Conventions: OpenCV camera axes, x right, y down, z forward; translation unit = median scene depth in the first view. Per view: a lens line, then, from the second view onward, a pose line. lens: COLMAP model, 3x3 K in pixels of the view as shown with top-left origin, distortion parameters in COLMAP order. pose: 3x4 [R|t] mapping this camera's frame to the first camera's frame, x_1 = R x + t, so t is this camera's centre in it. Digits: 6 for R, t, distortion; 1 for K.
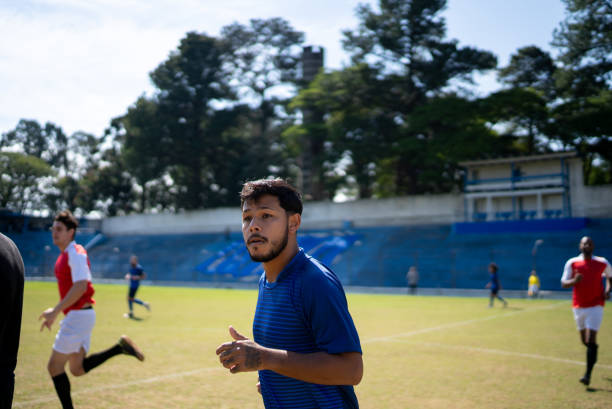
lens RADIAL K [[642.0, 0, 306.0], [0, 642.0, 204.5], [0, 0, 1]] dist [-0.067387, 0.000040]
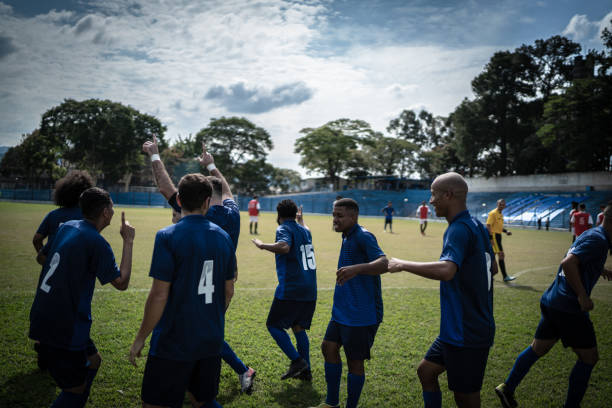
lens RADIAL K [[691.6, 0, 306.0], [0, 691.6, 204.0], [0, 0, 1]] dist [0.012390, 0.026814]
pose [[0.802752, 0.026176, -0.595738, 0.413142], [0.020666, 0.997215, 0.071664, -0.050333], [0.595954, -0.069840, 0.799976, -0.527609]]
